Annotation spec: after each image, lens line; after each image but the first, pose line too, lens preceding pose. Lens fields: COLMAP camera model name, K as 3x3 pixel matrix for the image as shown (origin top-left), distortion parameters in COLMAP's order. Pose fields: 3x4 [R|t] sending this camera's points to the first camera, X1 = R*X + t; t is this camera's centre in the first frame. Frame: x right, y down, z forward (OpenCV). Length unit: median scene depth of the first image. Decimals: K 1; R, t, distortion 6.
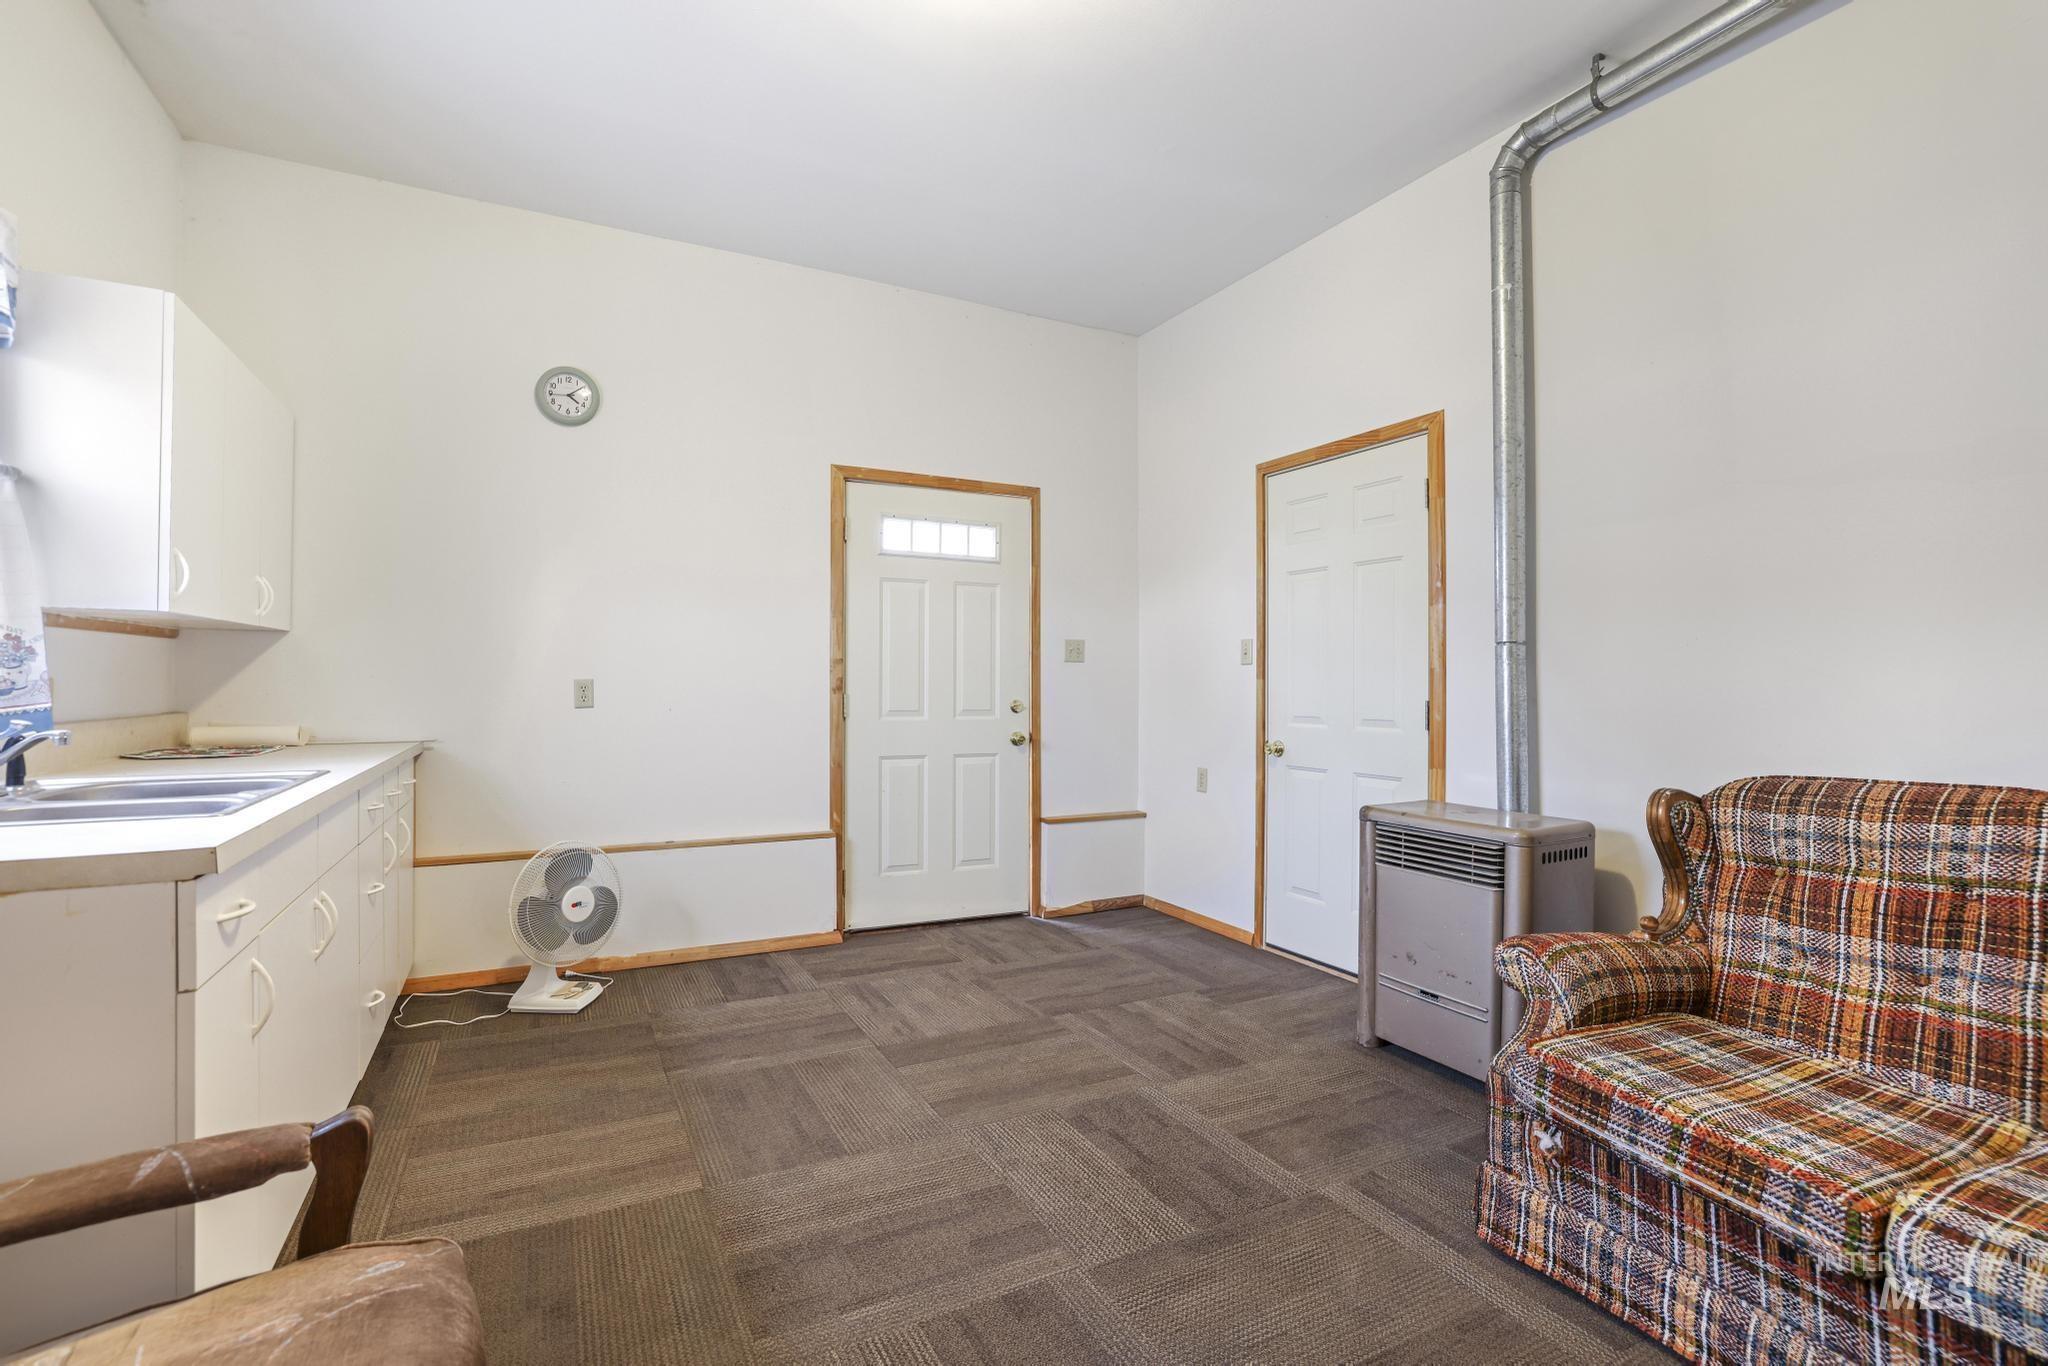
lens RADIAL K [[891.7, 0, 1024.0], [0, 891.7, 683.0], [0, 0, 1]] dist [0.000652, 0.000098]
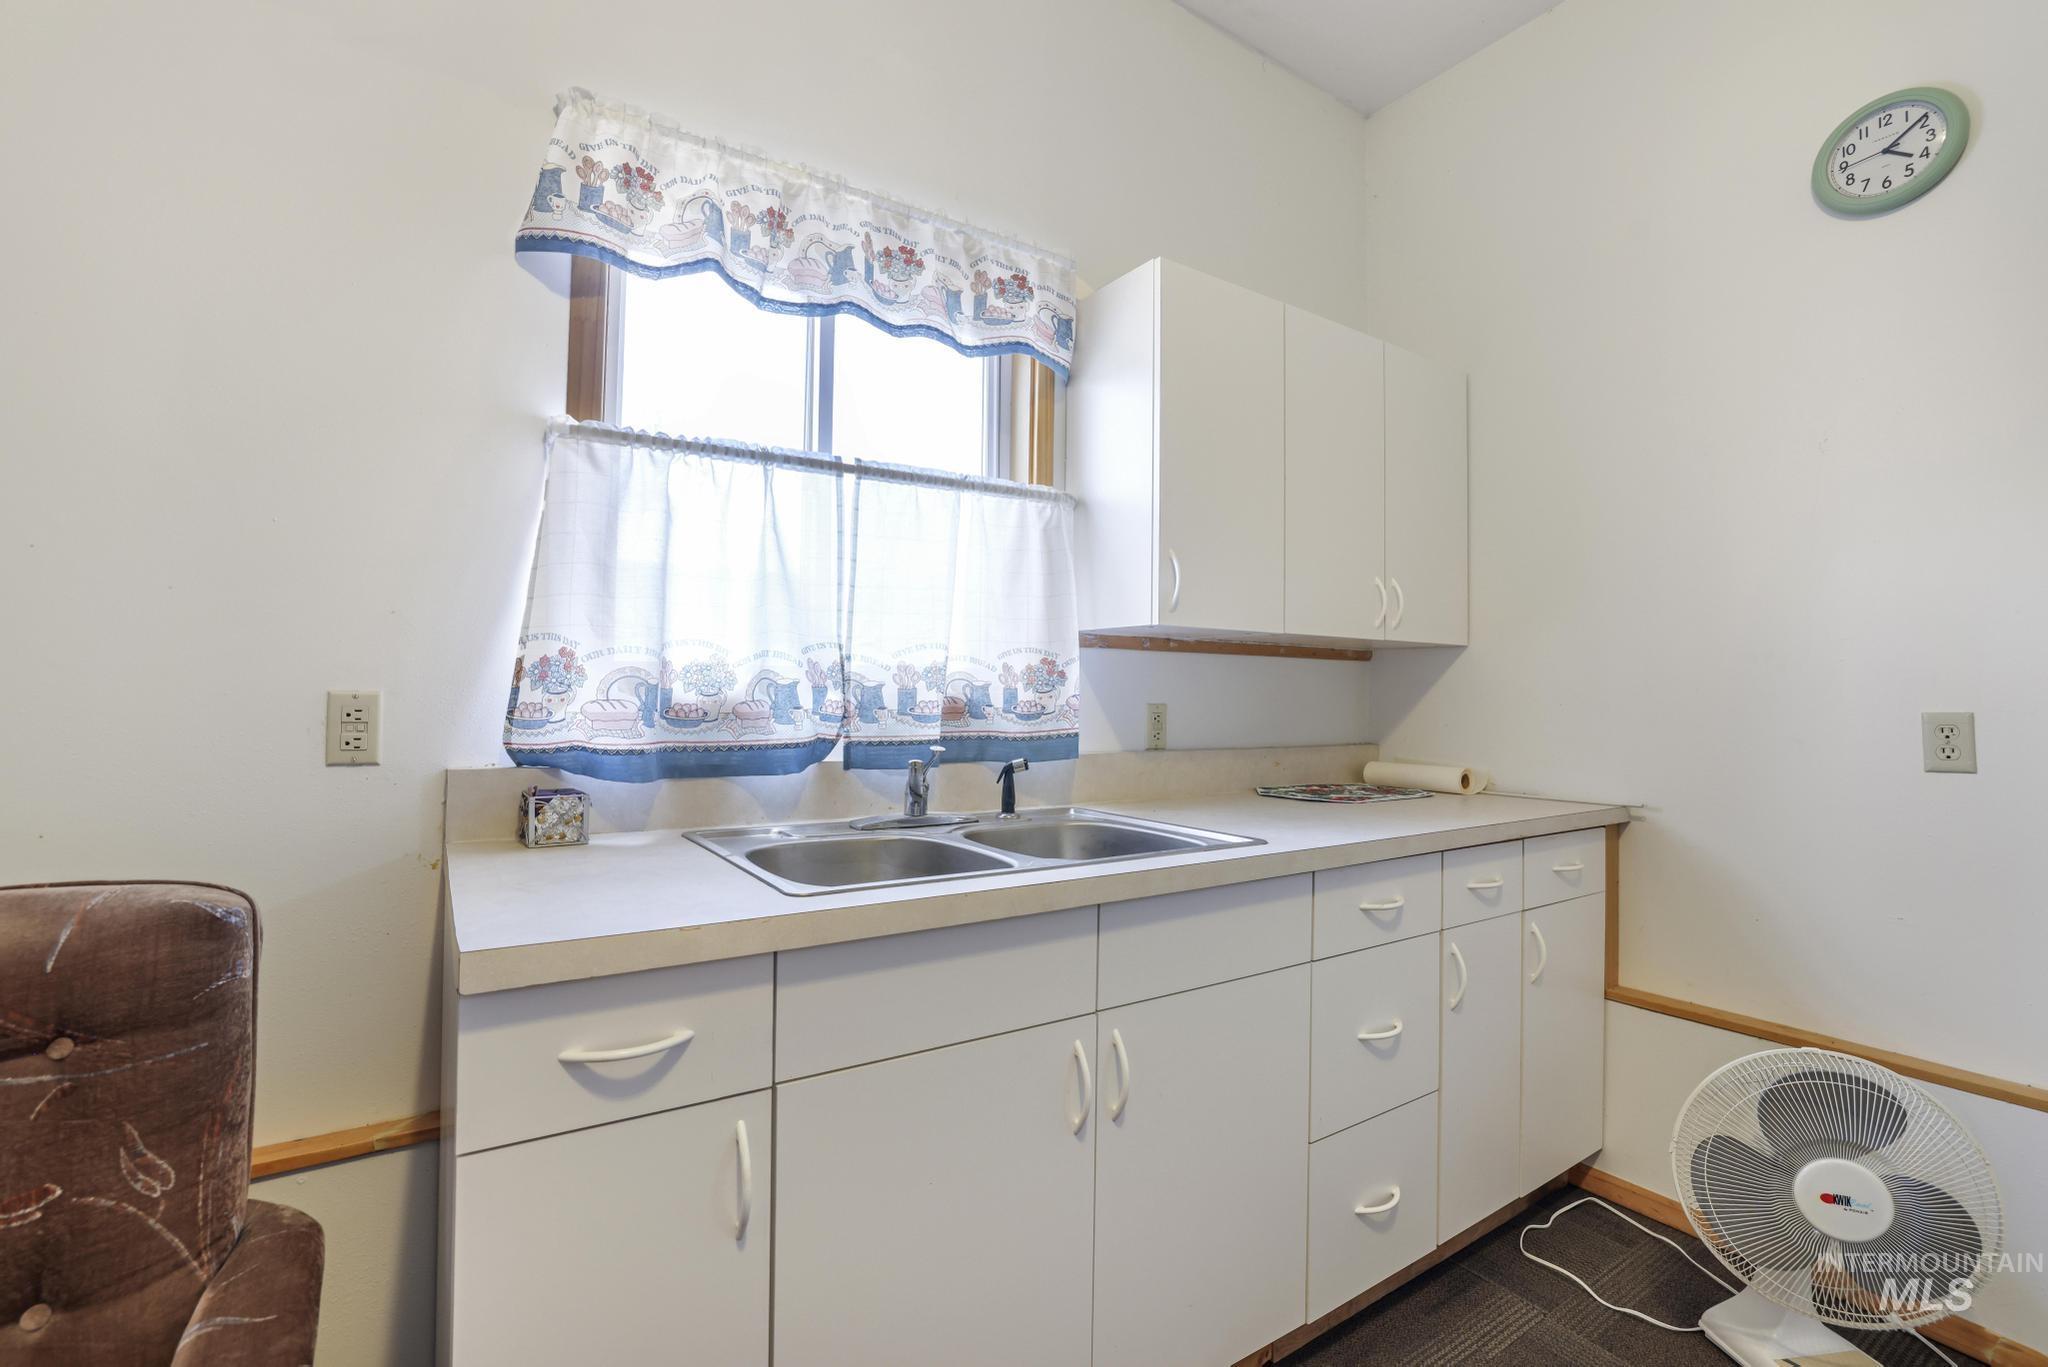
lens RADIAL K [[907.0, 0, 1010.8], [0, 907.0, 672.3], [0, 0, 1]] dist [-0.050699, 0.018531]
pose [[0.089481, -0.032486, -0.995459, -0.086000], [-0.014815, 0.999314, -0.033943, -0.002964], [0.995878, 0.017785, 0.088938, 0.573521]]
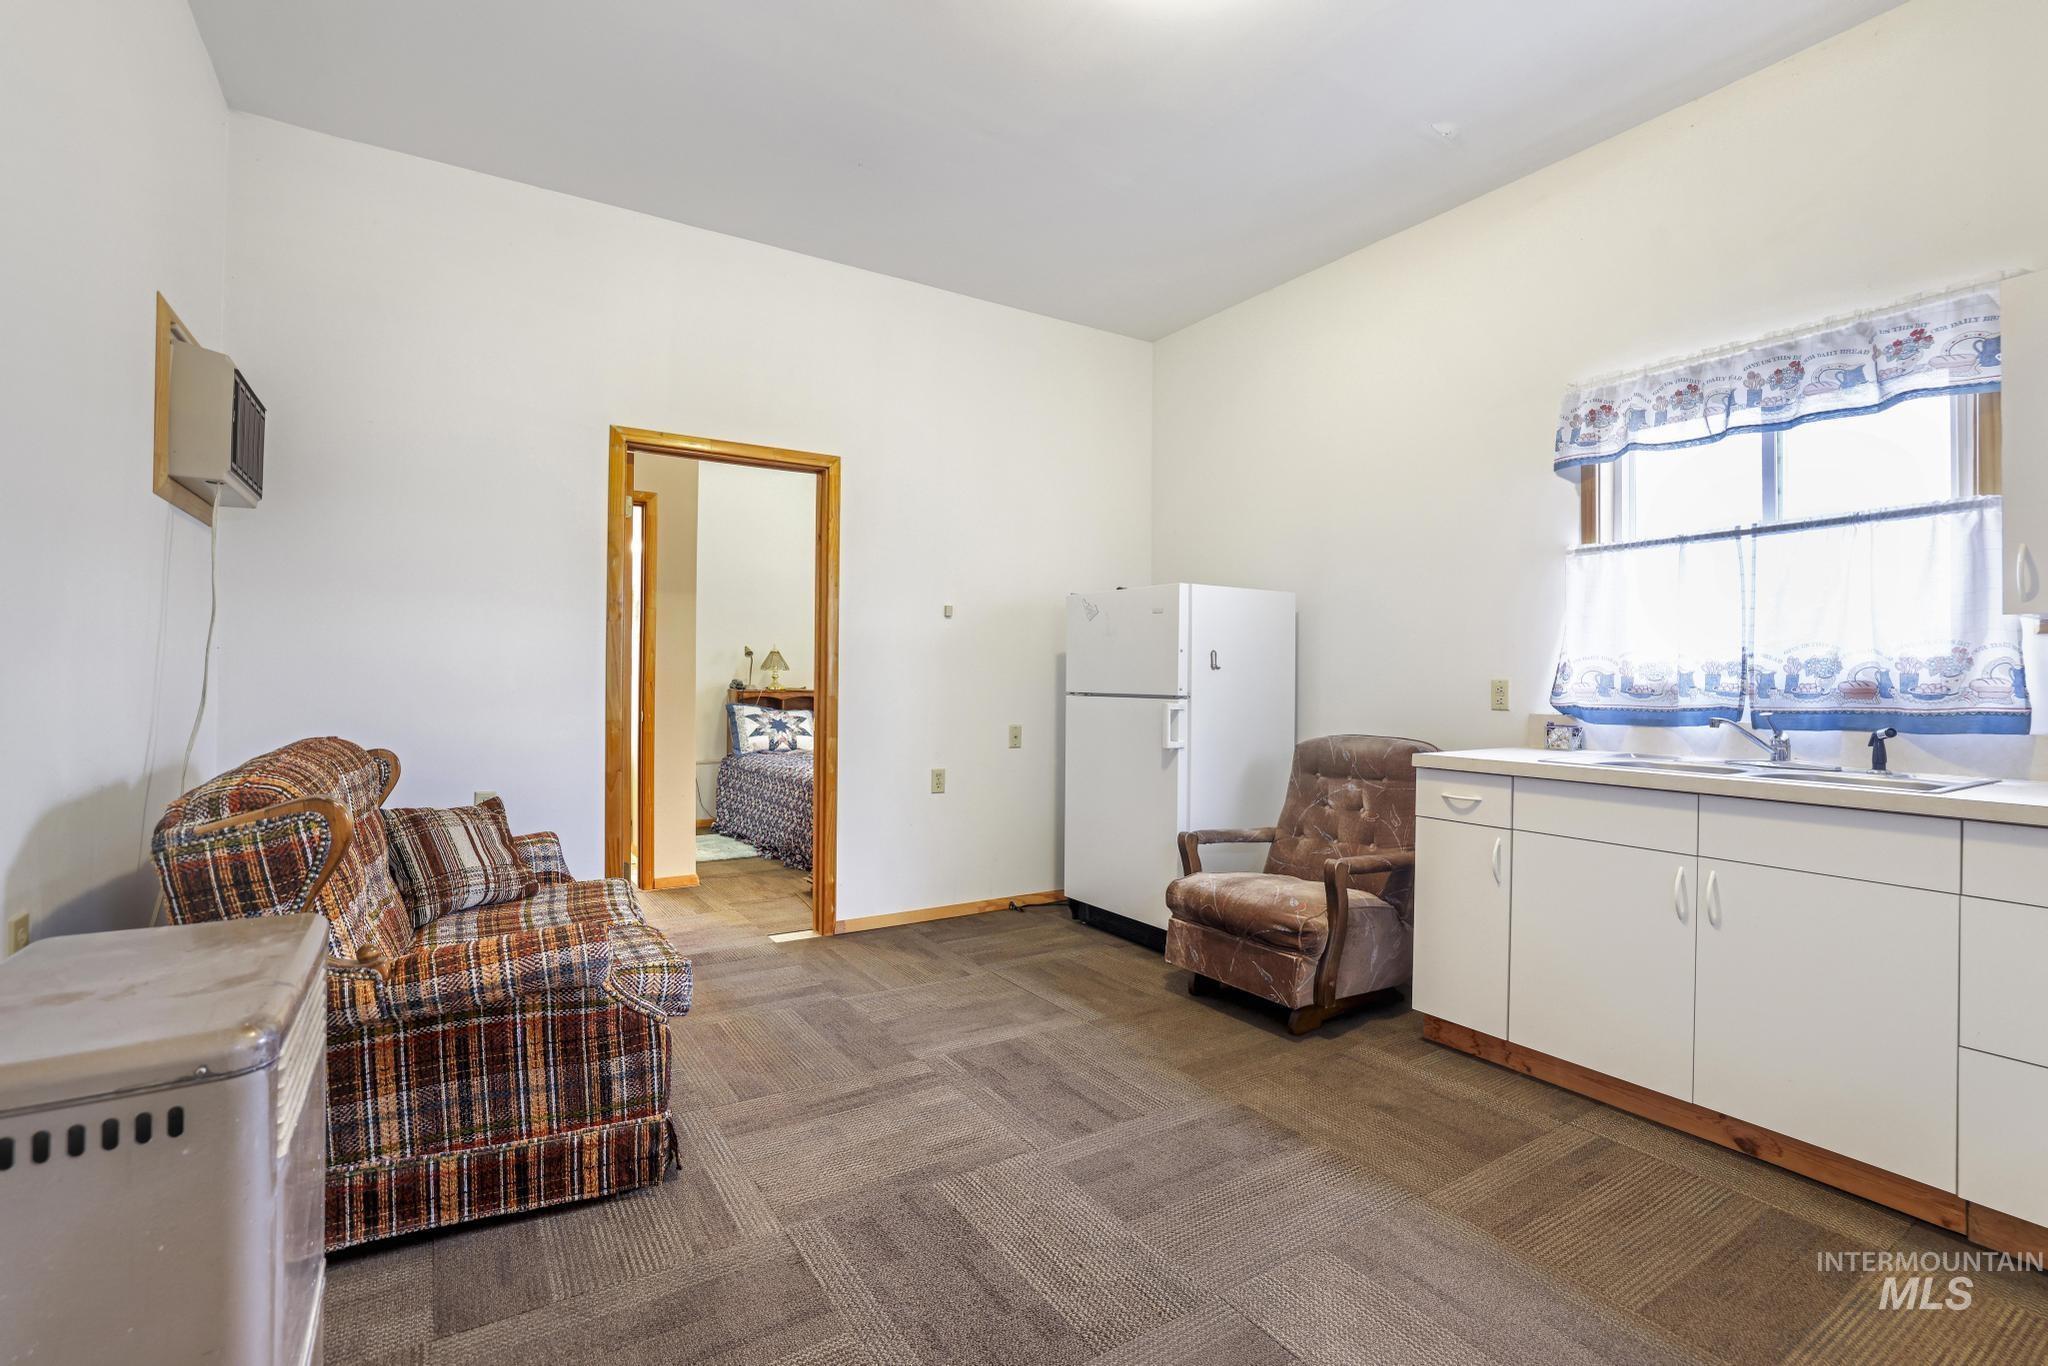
lens RADIAL K [[907.0, 0, 1010.8], [0, 907.0, 671.8], [0, 0, 1]] dist [-0.050699, 0.018531]
pose [[-0.997646, -0.010915, -0.067699, 0.116408], [-0.010875, 0.999940, -0.000967, -0.005727], [0.067705, -0.000228, -0.997705, 1.356768]]
